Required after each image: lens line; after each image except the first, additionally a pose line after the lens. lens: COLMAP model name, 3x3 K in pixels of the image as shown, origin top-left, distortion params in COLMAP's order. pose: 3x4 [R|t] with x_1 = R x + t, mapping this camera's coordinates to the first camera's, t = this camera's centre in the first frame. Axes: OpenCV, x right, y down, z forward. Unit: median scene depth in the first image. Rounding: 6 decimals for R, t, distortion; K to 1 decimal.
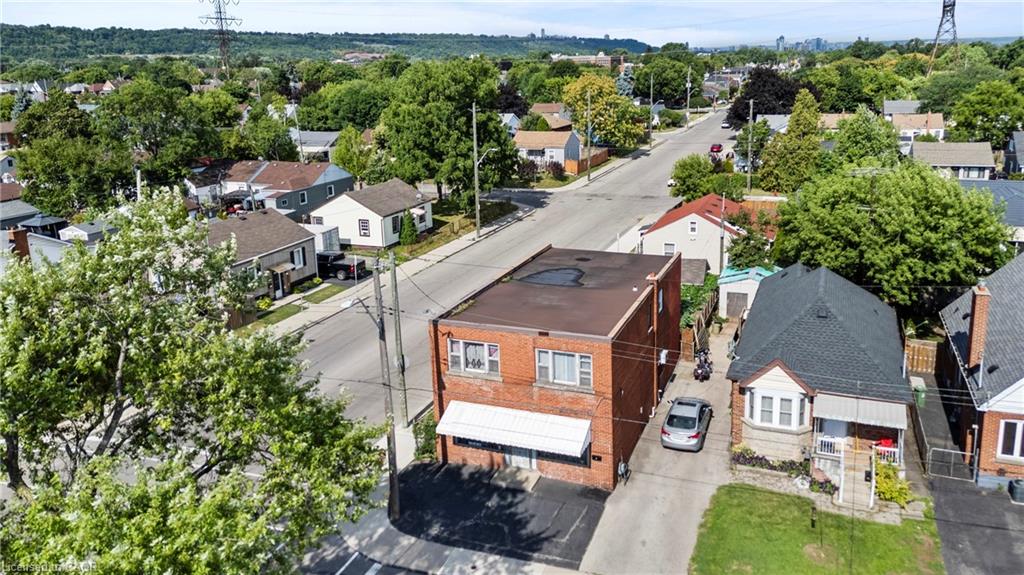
lens RADIAL K [[745.7, 0, 554.3], [0, 745.7, 237.0], [0, 0, 1]] dist [0.076616, -0.102495]
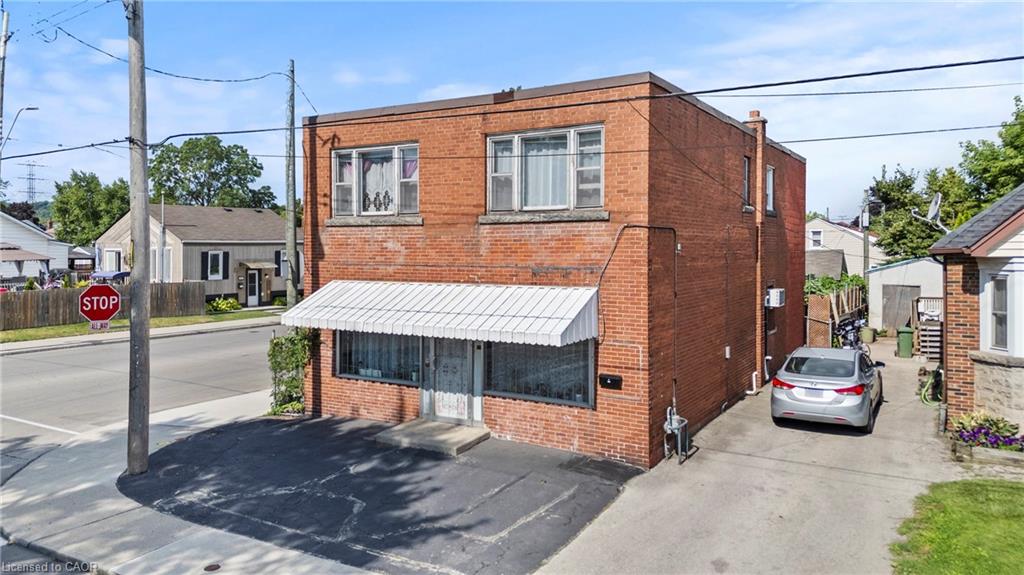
lens RADIAL K [[733.3, 0, 511.1], [0, 733.3, 255.4], [0, 0, 1]] dist [0.031504, -0.000511]
pose [[0.980681, 0.026484, -0.193815, 0.076277], [-0.066128, 0.977346, -0.201050, 0.297595], [0.184100, 0.209983, 0.960216, 0.554340]]
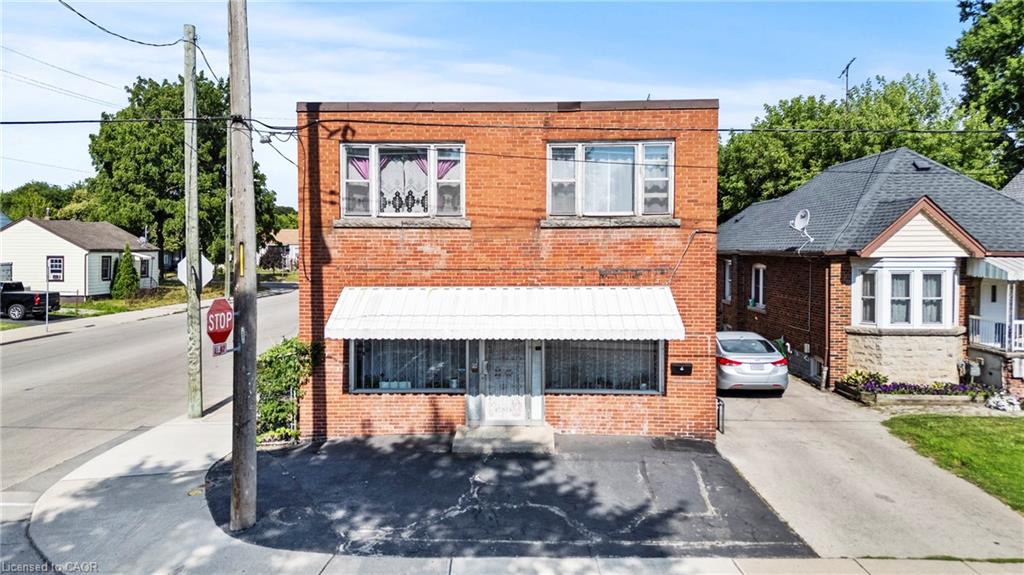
lens RADIAL K [[732.3, 0, 495.1], [0, 732.3, 269.7], [0, 0, 1]] dist [0.027369, -0.003945]
pose [[0.948758, 0.015306, 0.315633, -0.194332], [0.047515, 0.980561, -0.190375, 0.301432], [-0.312411, 0.195617, 0.929588, 0.565056]]
